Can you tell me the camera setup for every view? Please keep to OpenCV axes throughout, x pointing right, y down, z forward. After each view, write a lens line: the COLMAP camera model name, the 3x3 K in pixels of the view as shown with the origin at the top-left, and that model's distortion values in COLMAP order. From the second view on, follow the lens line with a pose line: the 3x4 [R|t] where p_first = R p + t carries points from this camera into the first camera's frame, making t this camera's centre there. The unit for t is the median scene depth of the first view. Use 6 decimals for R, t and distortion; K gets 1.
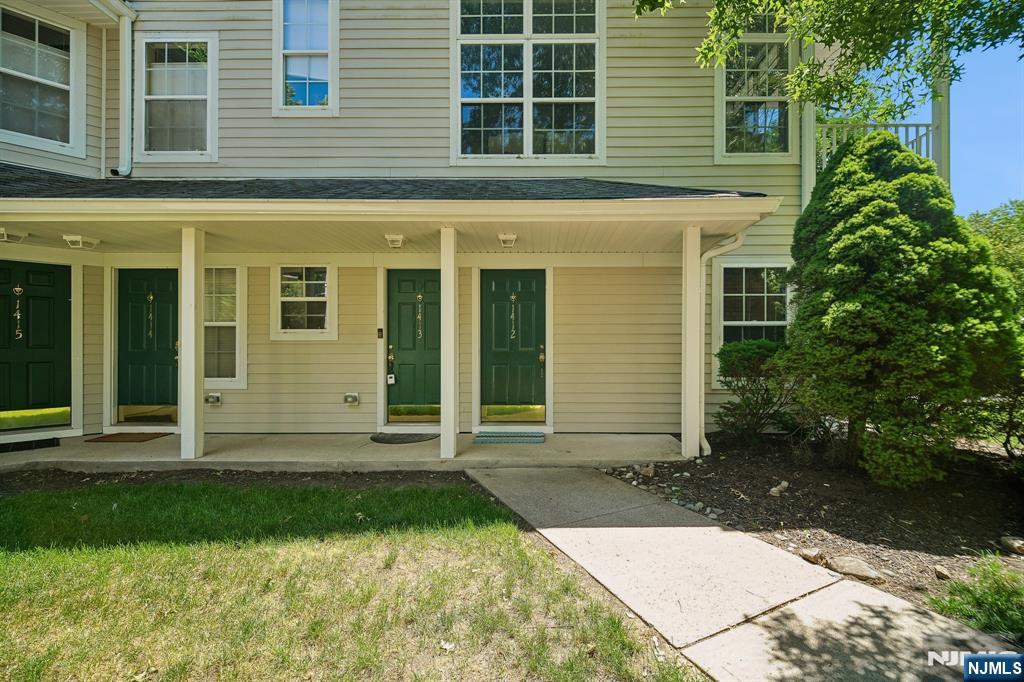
lens RADIAL K [[492.8, 0, 512.4], [0, 492.8, 320.9], [0, 0, 1]] dist [0.014275, 0.000123]
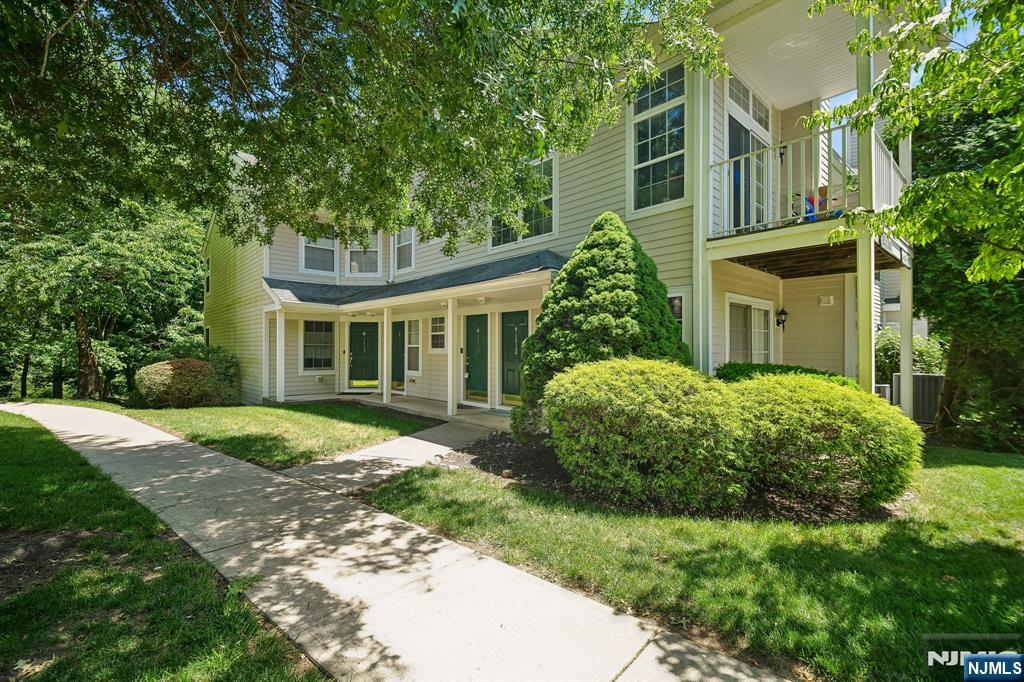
lens RADIAL K [[455.1, 0, 512.1], [0, 455.1, 344.4], [0, 0, 1]] dist [0.000629, -0.001300]
pose [[0.675675, -0.005464, -0.737179, 1.116823], [0.003825, 0.999985, -0.003906, 0.009507], [0.737190, -0.000181, 0.675686, -0.023580]]
